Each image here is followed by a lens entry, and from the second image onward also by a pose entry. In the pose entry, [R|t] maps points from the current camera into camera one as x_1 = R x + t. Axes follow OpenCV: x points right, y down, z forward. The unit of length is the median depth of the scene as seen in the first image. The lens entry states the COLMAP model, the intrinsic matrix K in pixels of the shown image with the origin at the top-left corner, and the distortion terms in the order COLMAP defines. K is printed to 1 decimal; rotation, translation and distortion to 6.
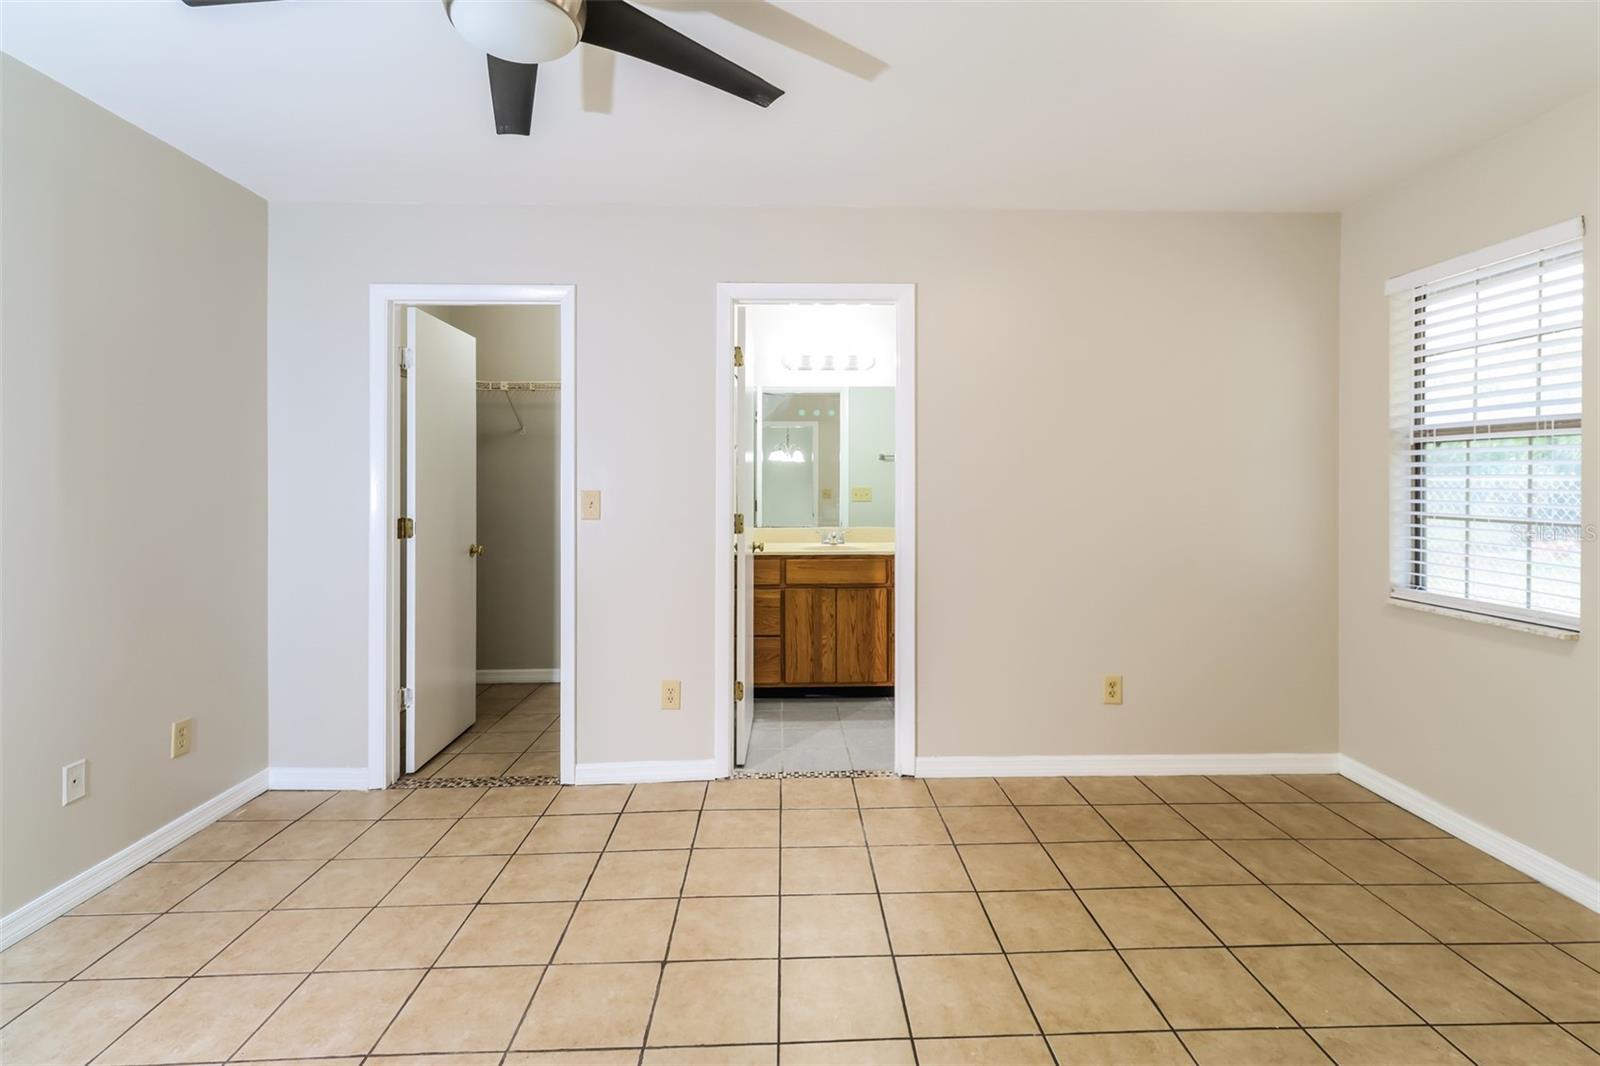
lens RADIAL K [[761.9, 0, 804.8], [0, 761.9, 489.3], [0, 0, 1]] dist [0.000013, -0.000255]
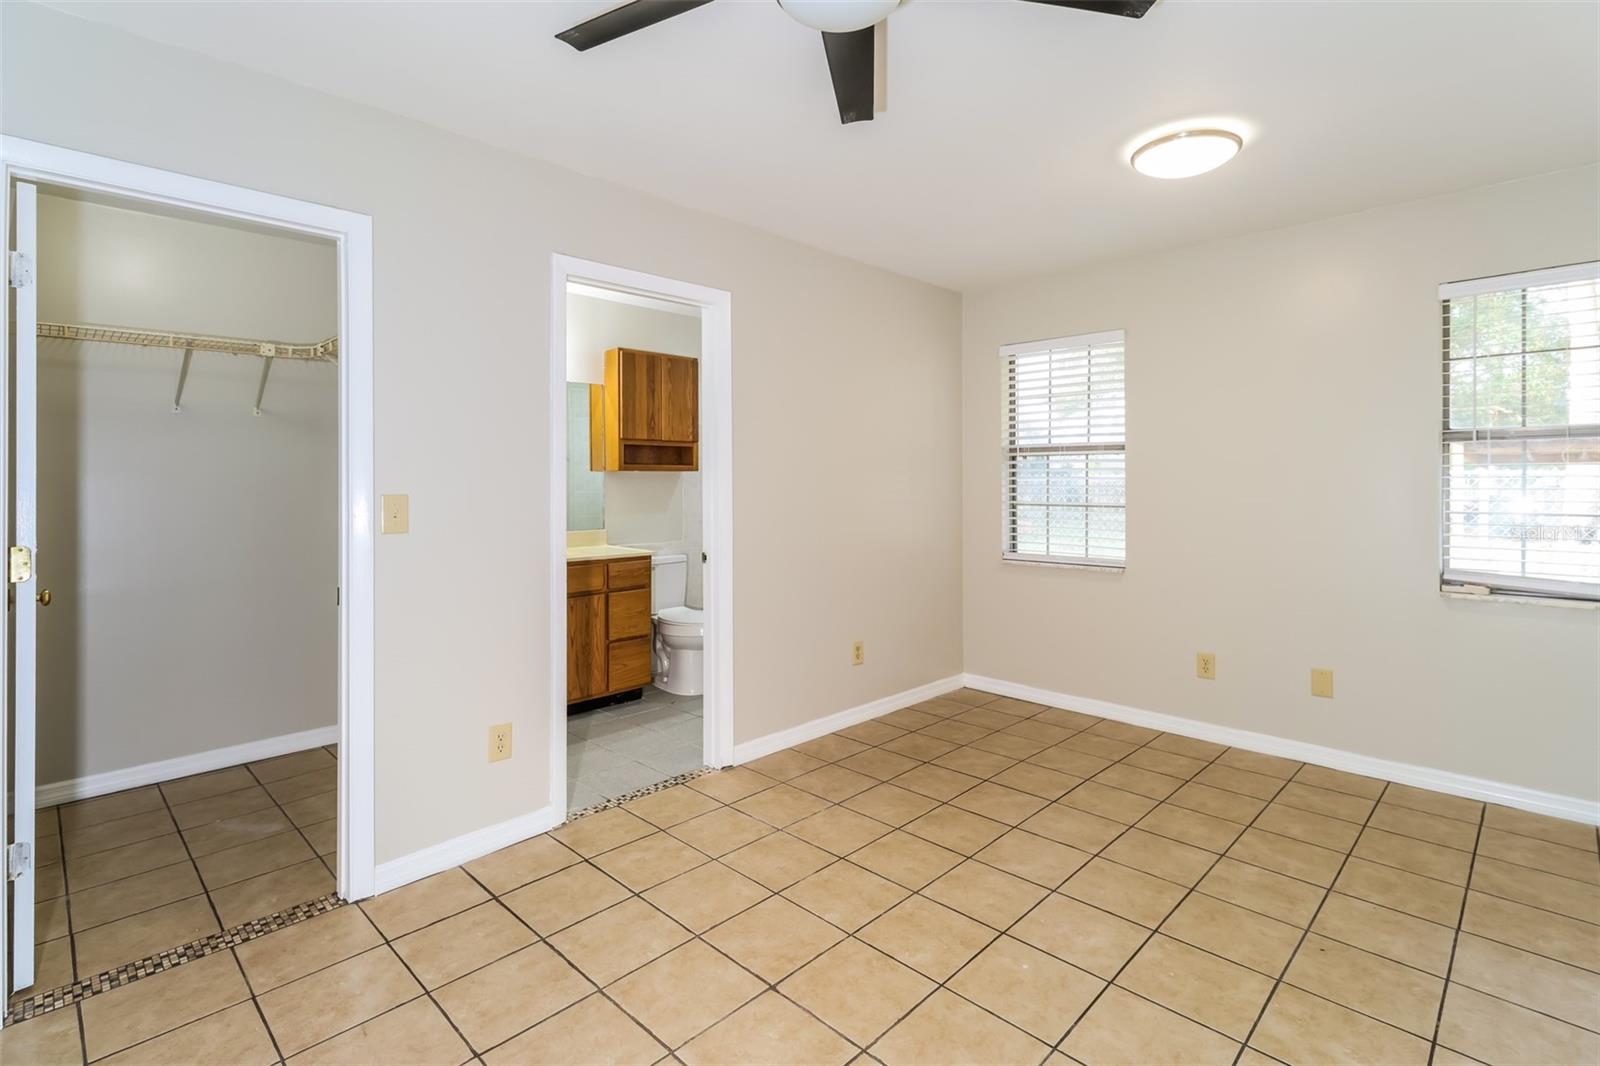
lens RADIAL K [[766.2, 0, 801.5], [0, 766.2, 460.8], [0, 0, 1]] dist [-0.000677, -0.000158]
pose [[0.722751, 0.016702, 0.690906, -0.568276], [0.012203, 0.999244, -0.036921, 0.000282], [-0.691000, 0.035116, 0.722001, 0.179685]]
